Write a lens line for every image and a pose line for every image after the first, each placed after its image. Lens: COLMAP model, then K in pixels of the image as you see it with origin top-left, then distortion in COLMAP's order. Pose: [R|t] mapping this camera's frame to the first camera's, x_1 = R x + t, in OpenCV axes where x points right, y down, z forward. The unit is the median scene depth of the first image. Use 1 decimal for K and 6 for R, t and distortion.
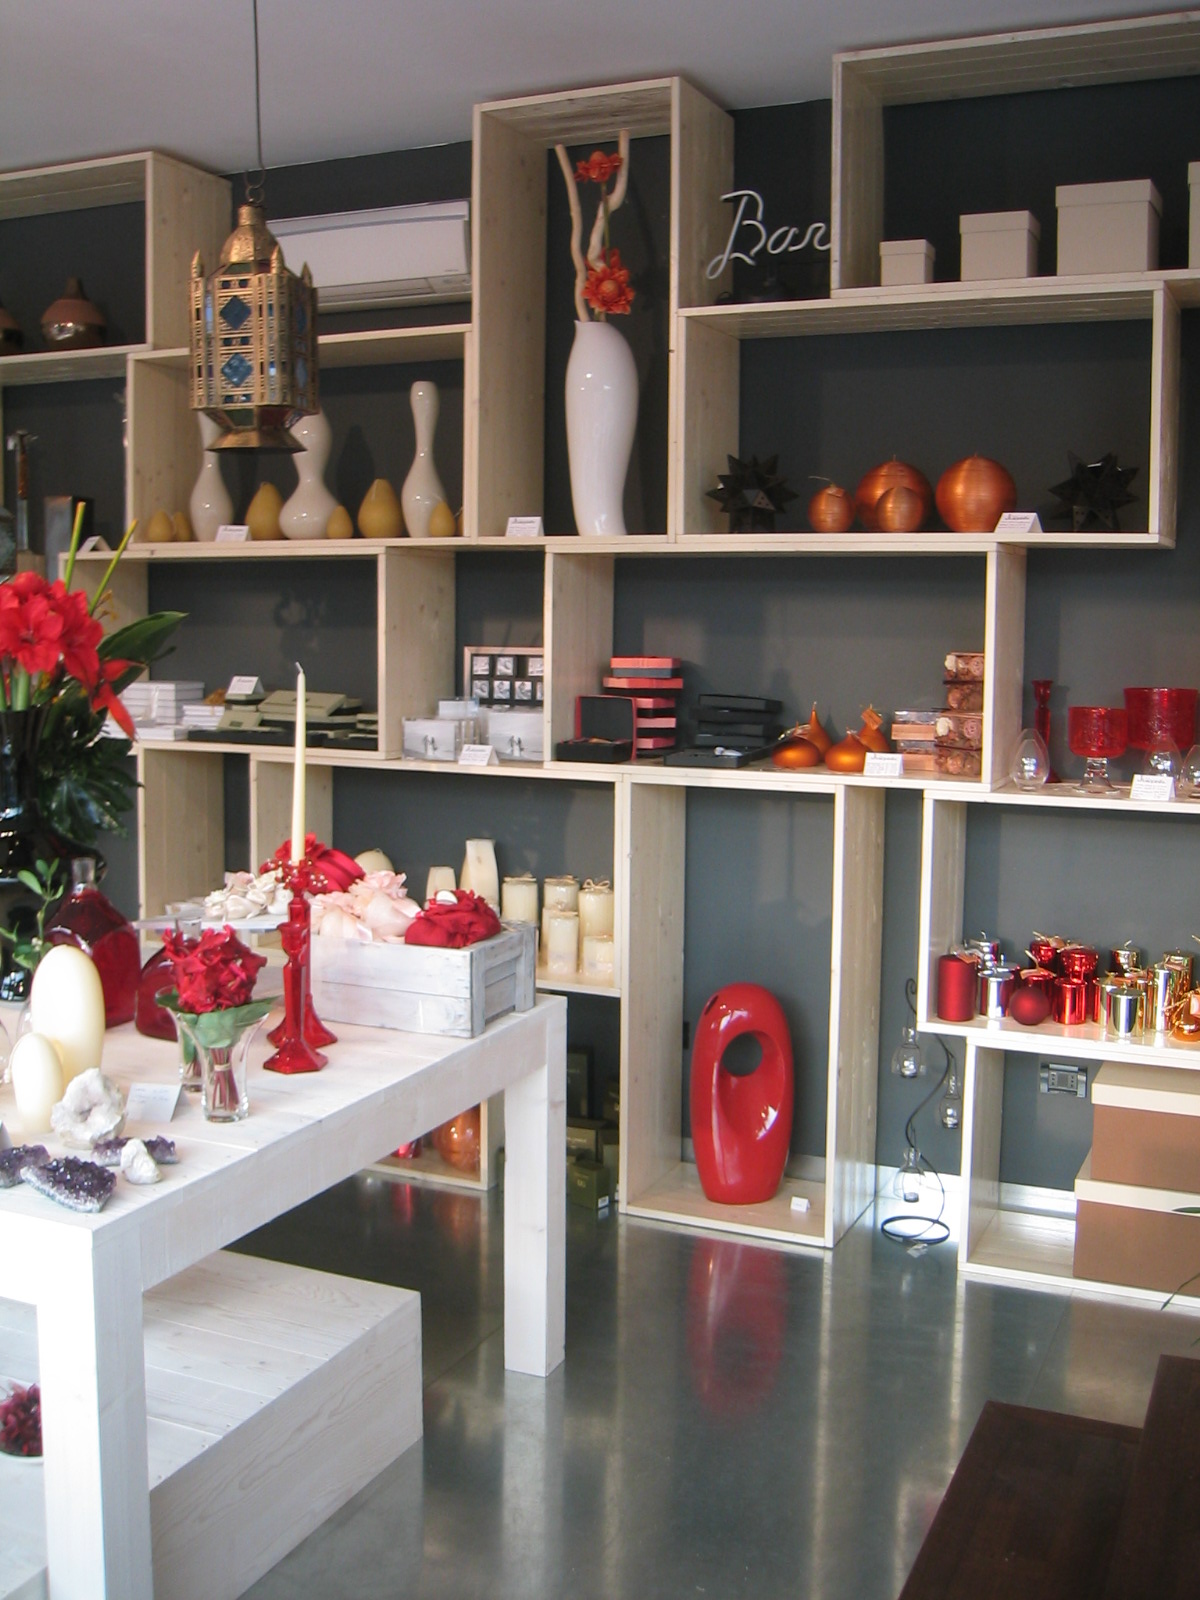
lens RADIAL K [[1658.2, 0, 577.9], [0, 1658.2, 723.6], [0, 0, 1]] dist [-0.096912, 0.000000]
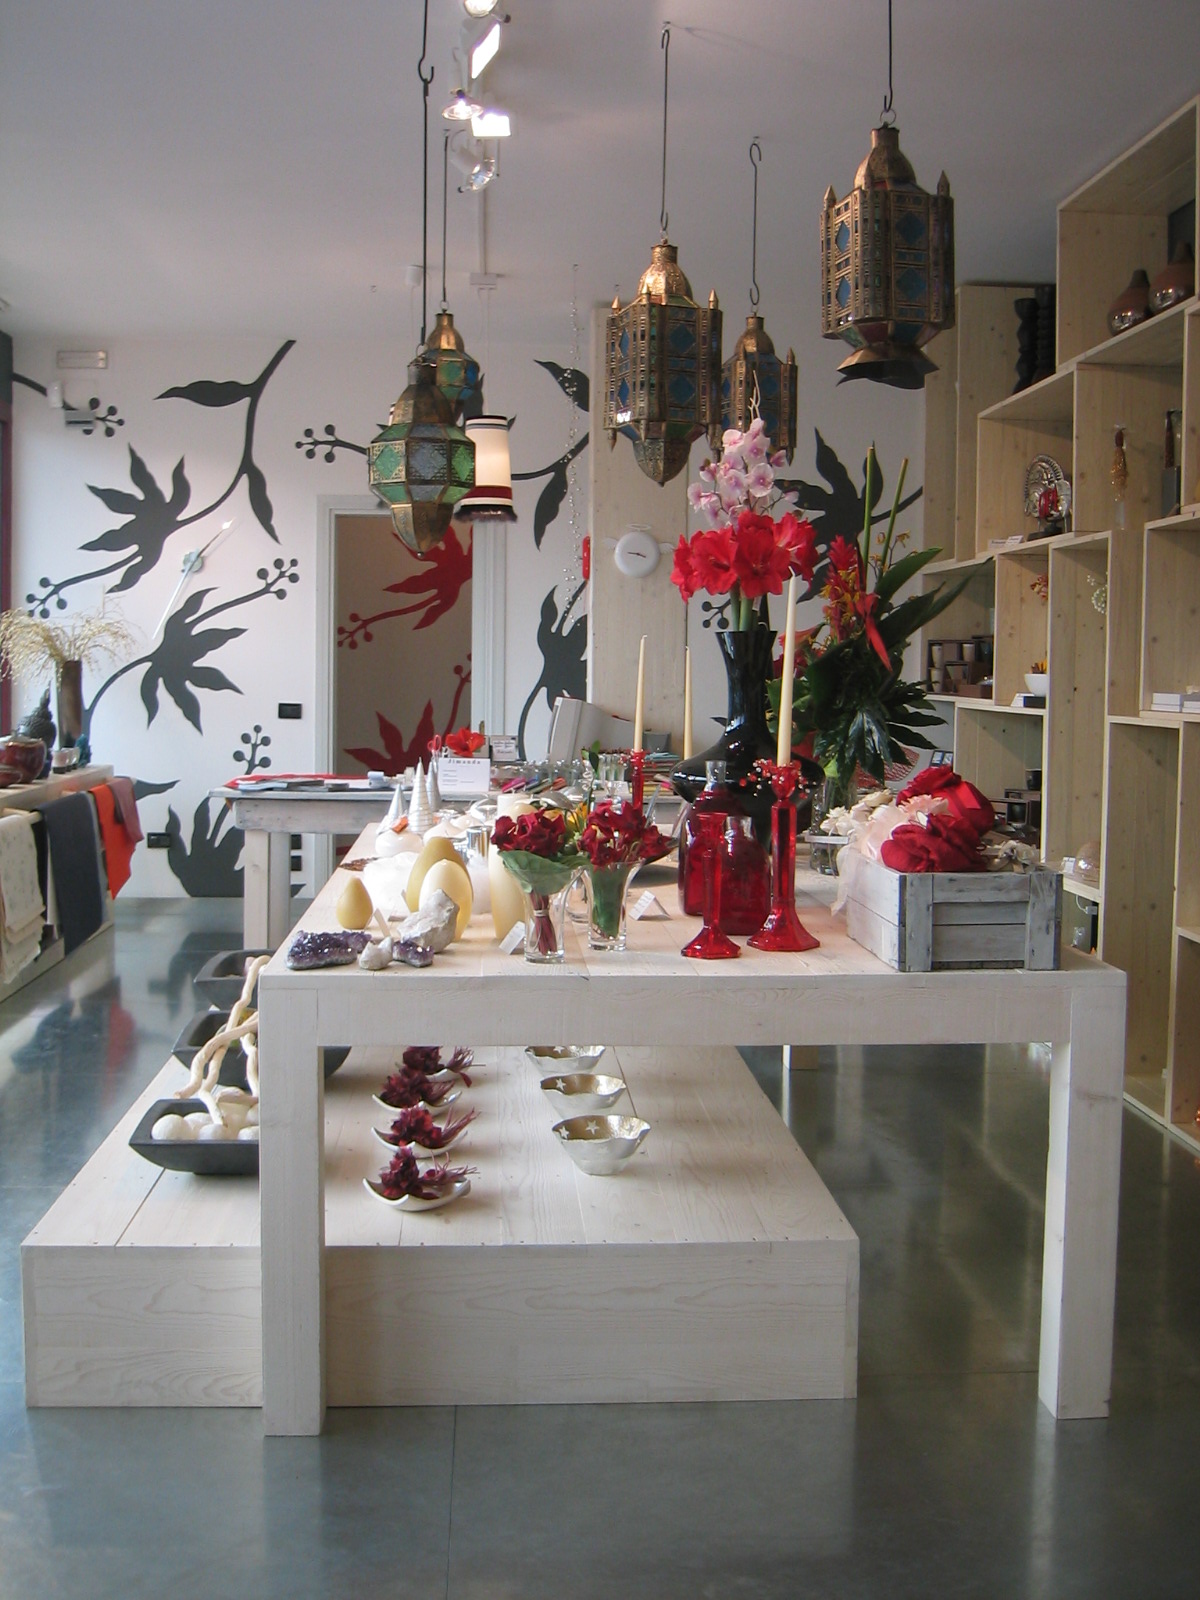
lens RADIAL K [[1658.2, 0, 583.5], [0, 1658.2, 728.6], [0, 0, 1]] dist [-0.096912, 0.000000]
pose [[0.466146, 0.032993, -0.884092, 0.496732], [-0.069197, 0.997603, 0.000744, 0.051796], [0.881997, 0.060830, 0.467312, 0.314577]]
